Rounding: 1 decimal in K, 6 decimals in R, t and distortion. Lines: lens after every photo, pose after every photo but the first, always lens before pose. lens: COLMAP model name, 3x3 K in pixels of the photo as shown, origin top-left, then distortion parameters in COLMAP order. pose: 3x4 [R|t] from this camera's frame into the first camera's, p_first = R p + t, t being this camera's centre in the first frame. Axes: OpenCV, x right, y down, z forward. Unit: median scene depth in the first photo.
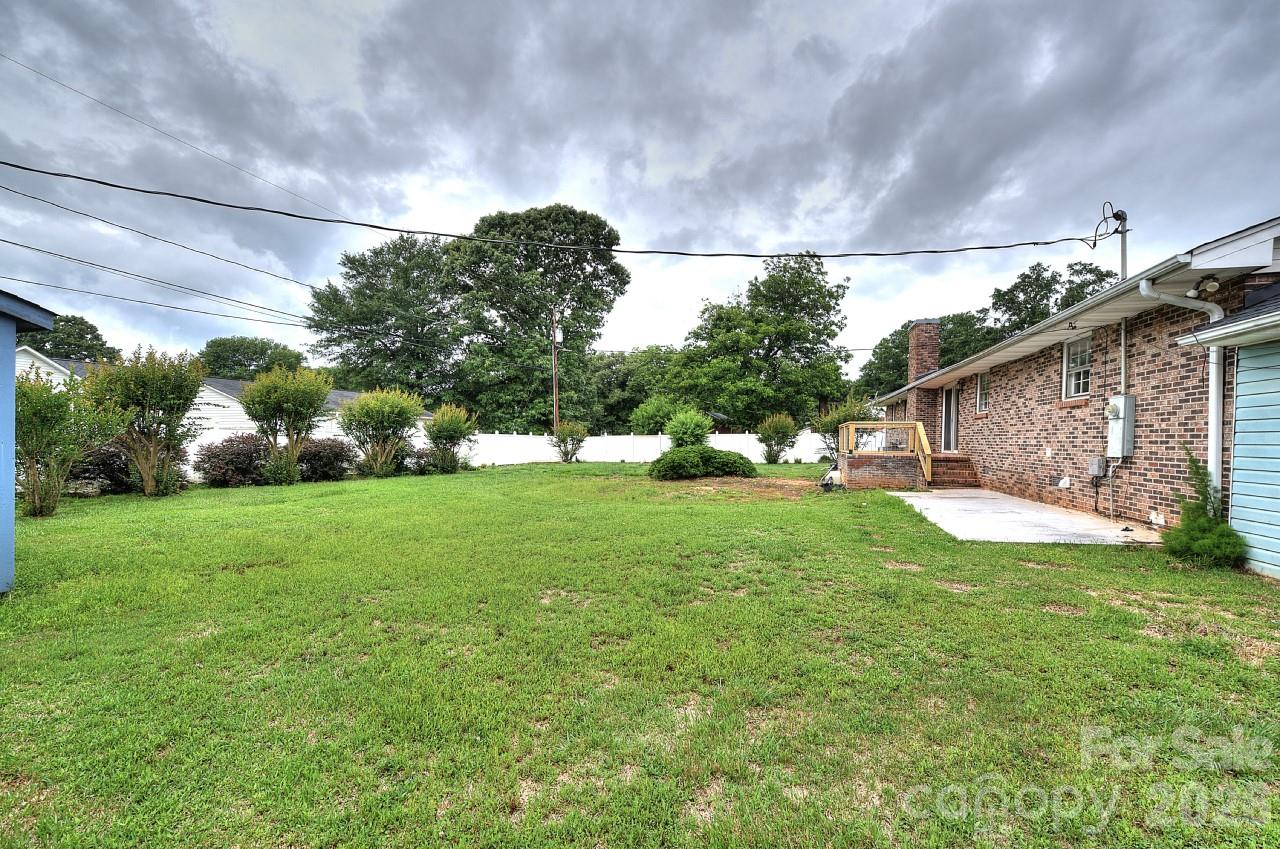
lens RADIAL K [[542.4, 0, 644.9], [0, 542.4, 441.1], [0, 0, 1]] dist [0.002024, 0.000172]
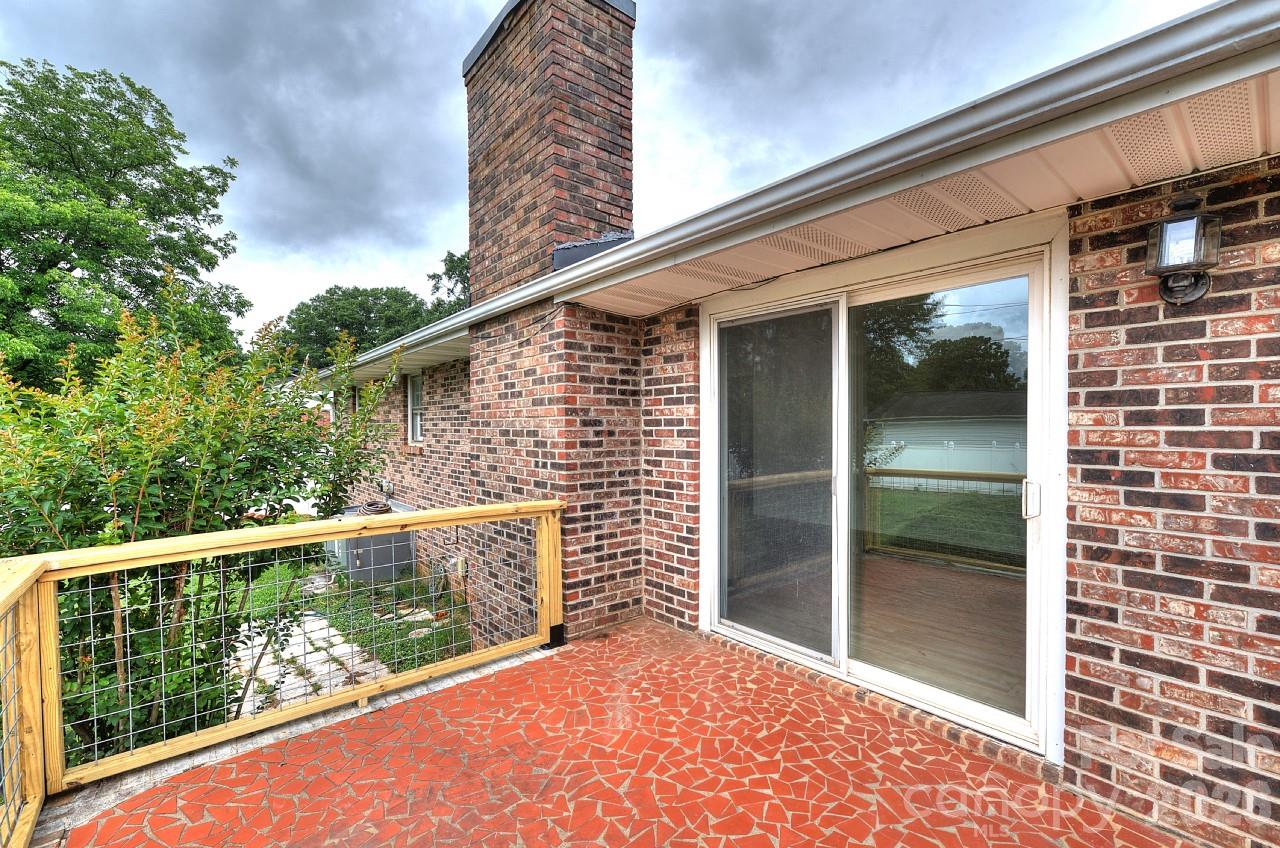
lens RADIAL K [[542.4, 0, 644.9], [0, 542.4, 440.6], [0, 0, 1]] dist [0.002024, 0.000172]
pose [[0.563668, -0.029856, 0.825462, 0.124493], [0.003175, 0.999417, 0.033980, -0.021267], [-0.825995, -0.016533, 0.563434, 0.282943]]
